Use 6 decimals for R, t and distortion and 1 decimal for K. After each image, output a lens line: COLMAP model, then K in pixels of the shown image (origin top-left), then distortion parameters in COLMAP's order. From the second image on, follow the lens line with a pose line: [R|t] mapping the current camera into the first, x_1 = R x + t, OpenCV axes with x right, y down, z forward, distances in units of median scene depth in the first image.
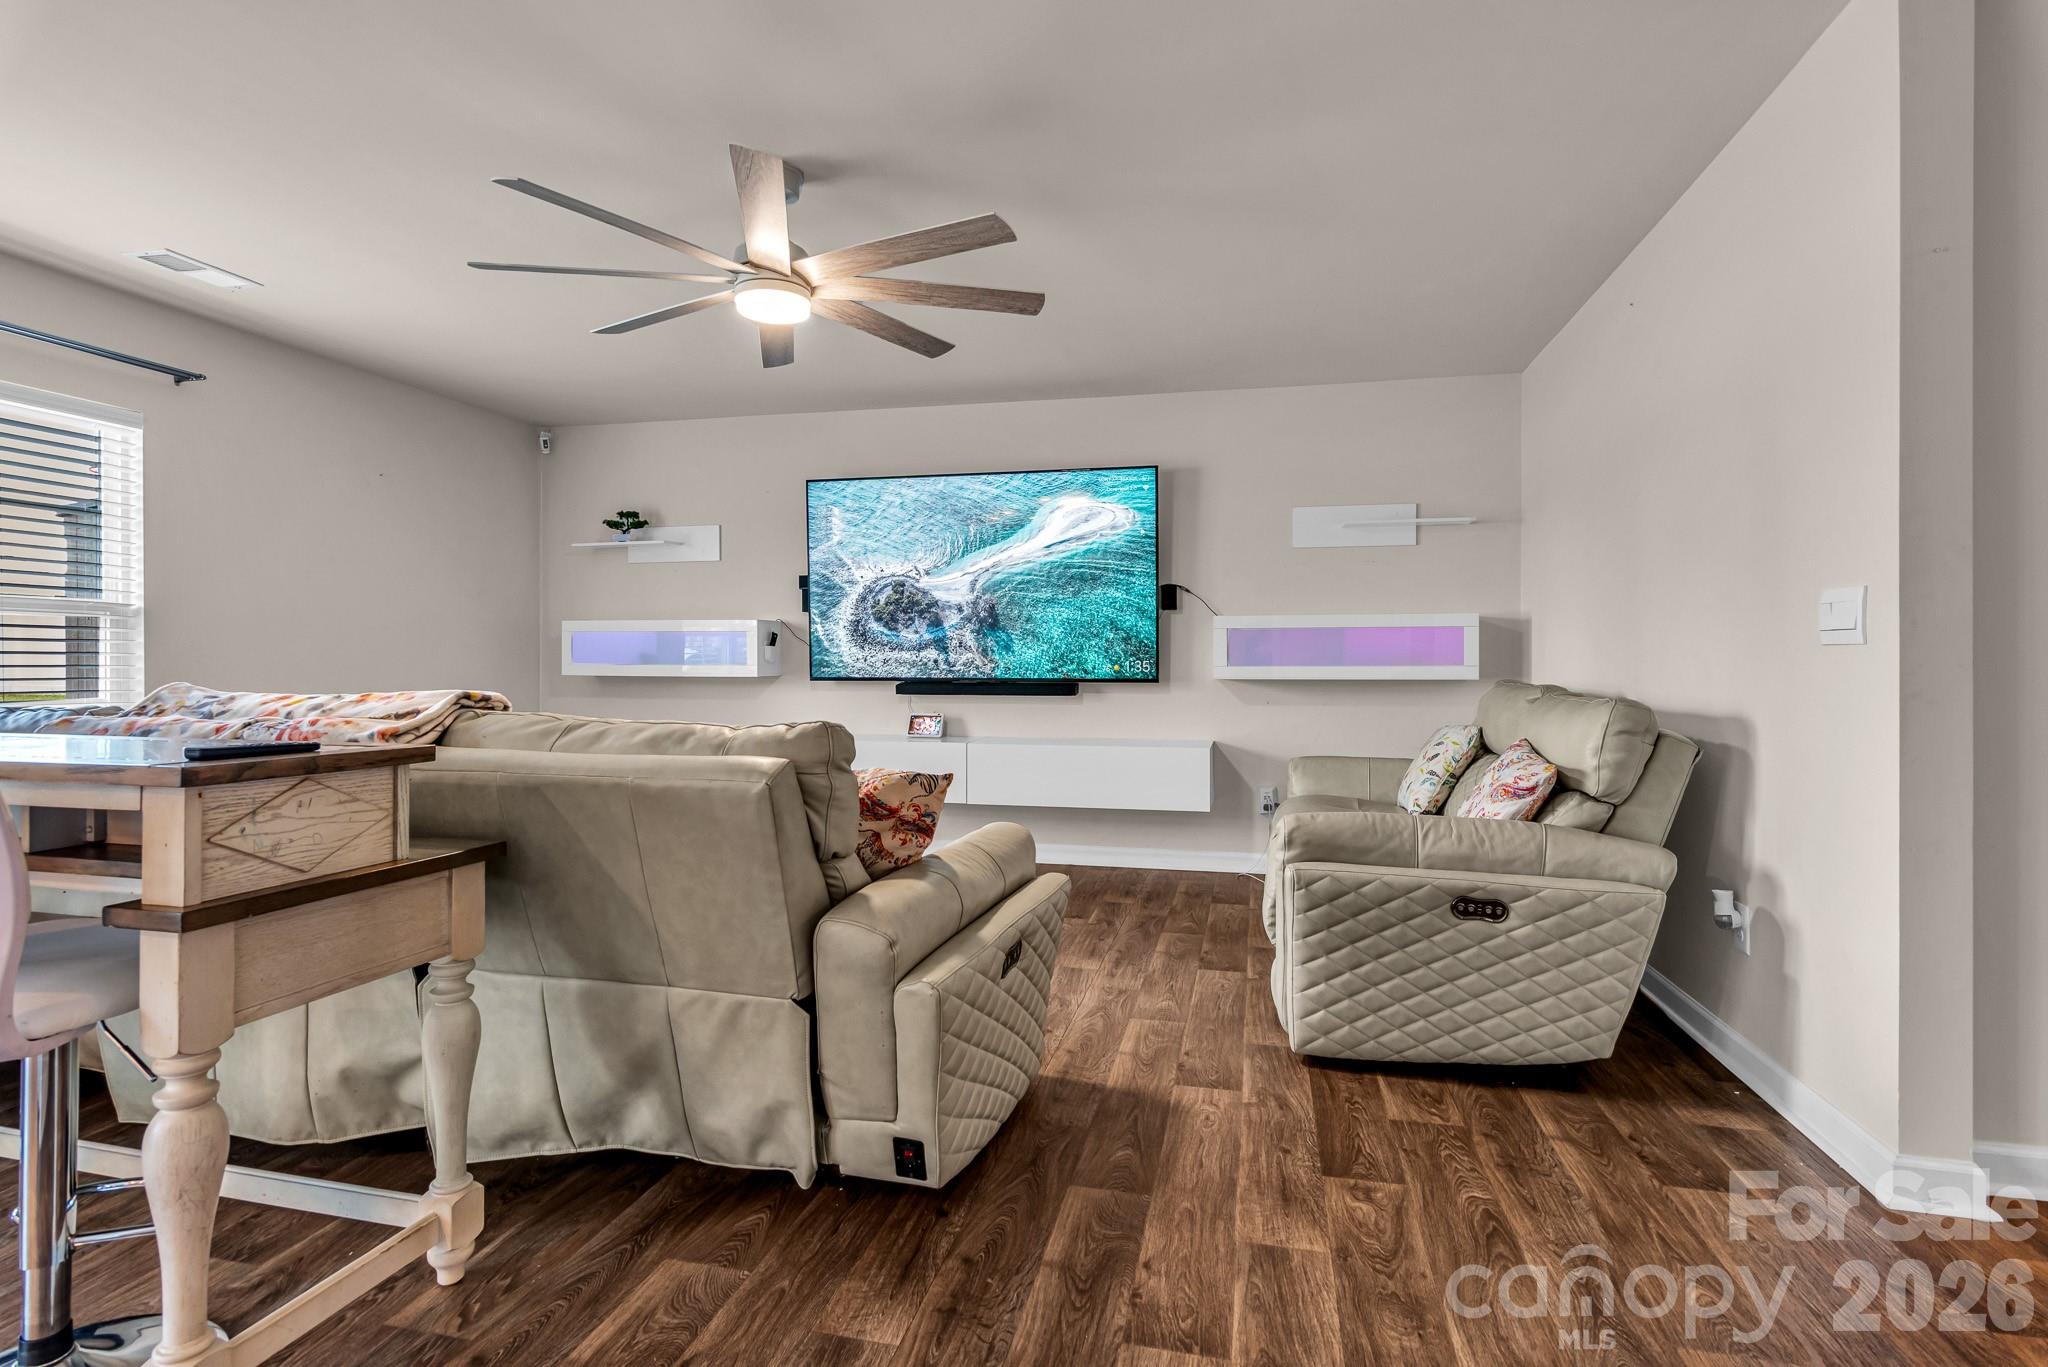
lens RADIAL K [[1025.3, 0, 1038.3], [0, 1025.3, 665.1], [0, 0, 1]] dist [0.006715, -0.000249]
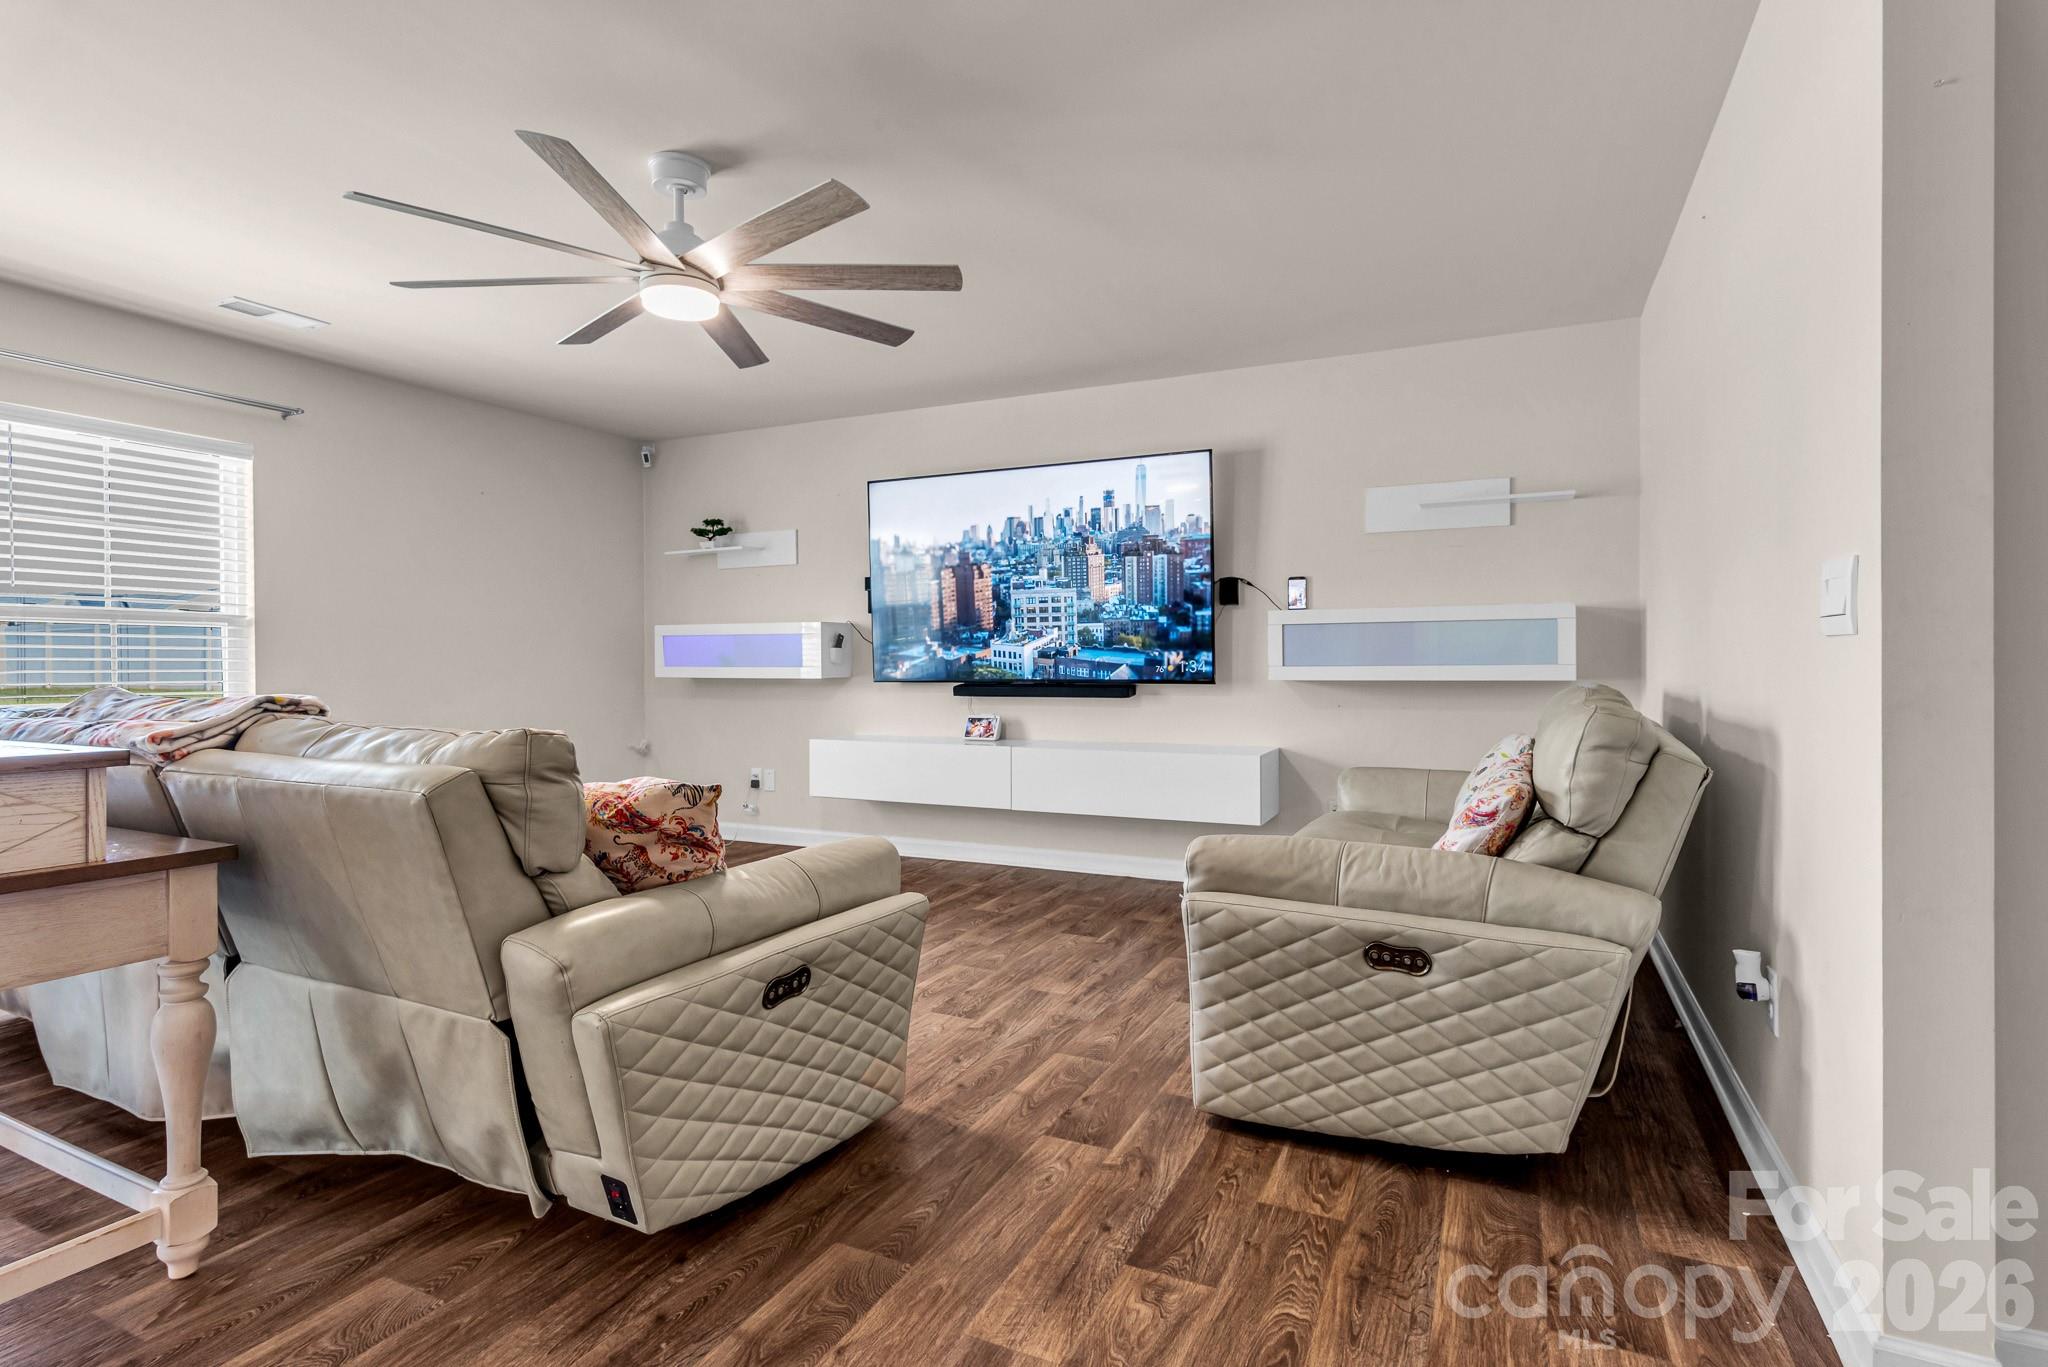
lens RADIAL K [[1025.3, 0, 1033.7], [0, 1025.3, 670.1], [0, 0, 1]] dist [0.006715, -0.000249]
pose [[0.976530, -0.003609, -0.215350, 0.316084], [0.004752, 0.999977, 0.004791, -0.000868], [0.215328, -0.005701, 0.976525, 0.124698]]
